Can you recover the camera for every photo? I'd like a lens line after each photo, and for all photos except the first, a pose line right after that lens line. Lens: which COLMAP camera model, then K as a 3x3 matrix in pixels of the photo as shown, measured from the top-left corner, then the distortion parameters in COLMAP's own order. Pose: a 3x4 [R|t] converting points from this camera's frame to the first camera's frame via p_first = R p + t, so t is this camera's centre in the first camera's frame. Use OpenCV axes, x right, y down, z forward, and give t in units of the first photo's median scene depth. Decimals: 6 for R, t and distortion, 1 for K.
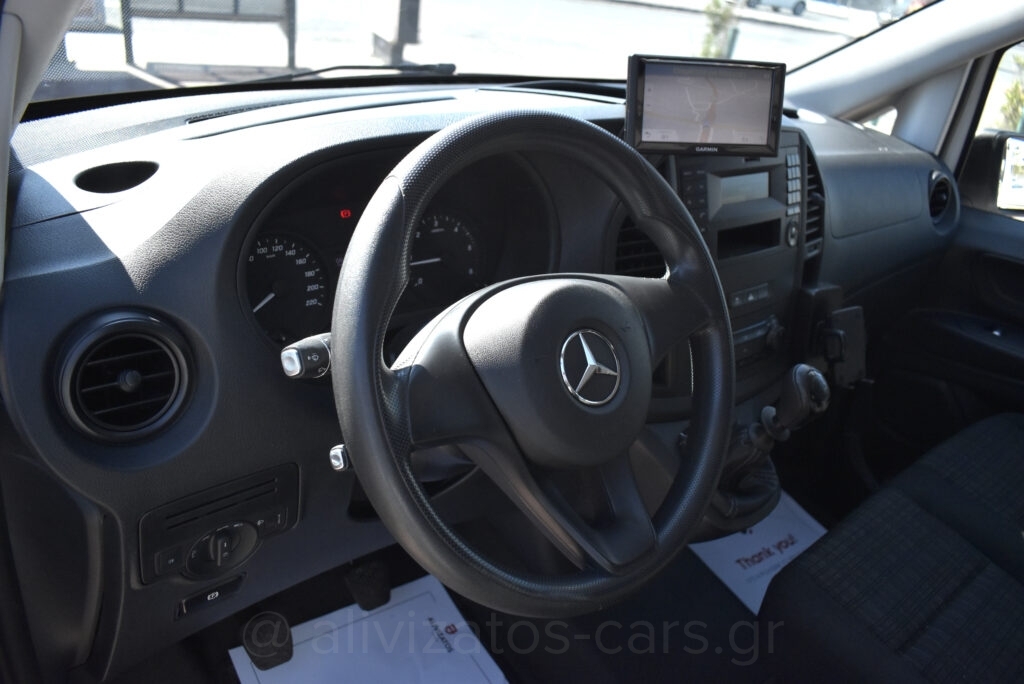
lens RADIAL K [[800.5, 0, 527.0], [0, 800.5, 344.4], [0, 0, 1]] dist [-0.088593, 0.022477]
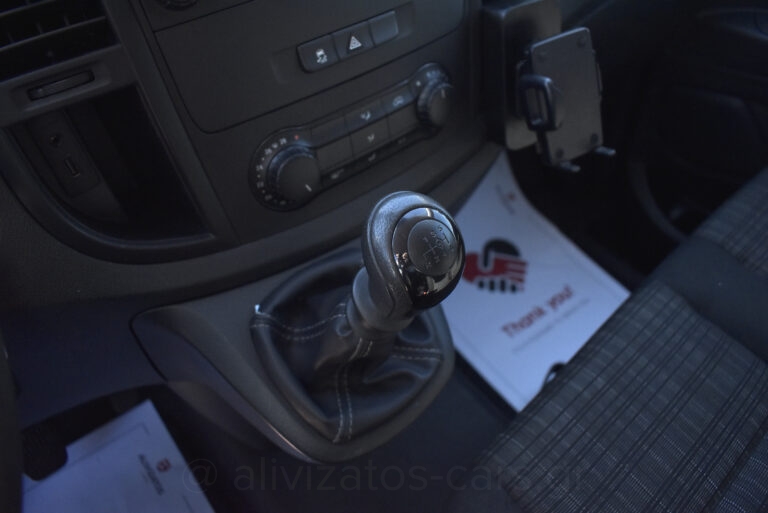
lens RADIAL K [[600.4, 0, 380.5], [0, 600.4, 257.6], [0, 0, 1]] dist [-0.088593, 0.022477]
pose [[0.989262, -0.119090, -0.084721, 0.342183], [0.138442, 0.949349, 0.282080, -0.035552], [0.046837, -0.290781, 0.955643, 0.624042]]
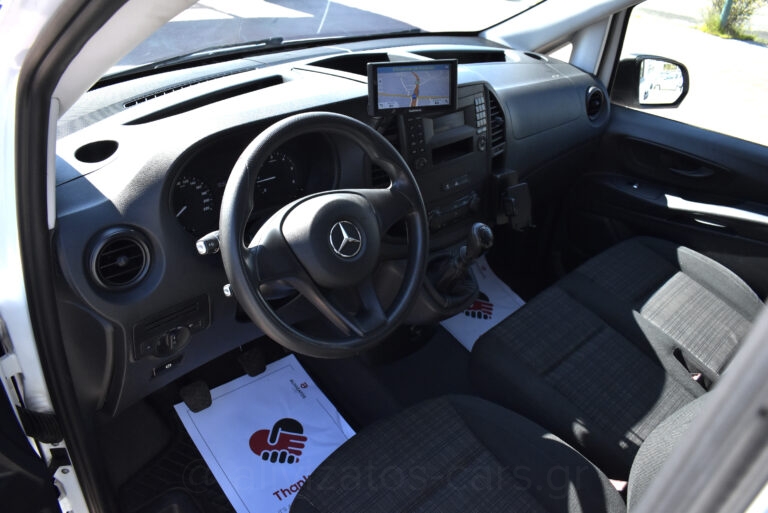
lens RADIAL K [[600.4, 0, 385.8], [0, 600.4, 255.5], [0, 0, 1]] dist [-0.088593, 0.022477]
pose [[0.997622, -0.063540, 0.026693, 0.088126], [0.060413, 0.992637, 0.104982, -0.054734], [-0.033167, -0.103120, 0.994116, -0.349169]]
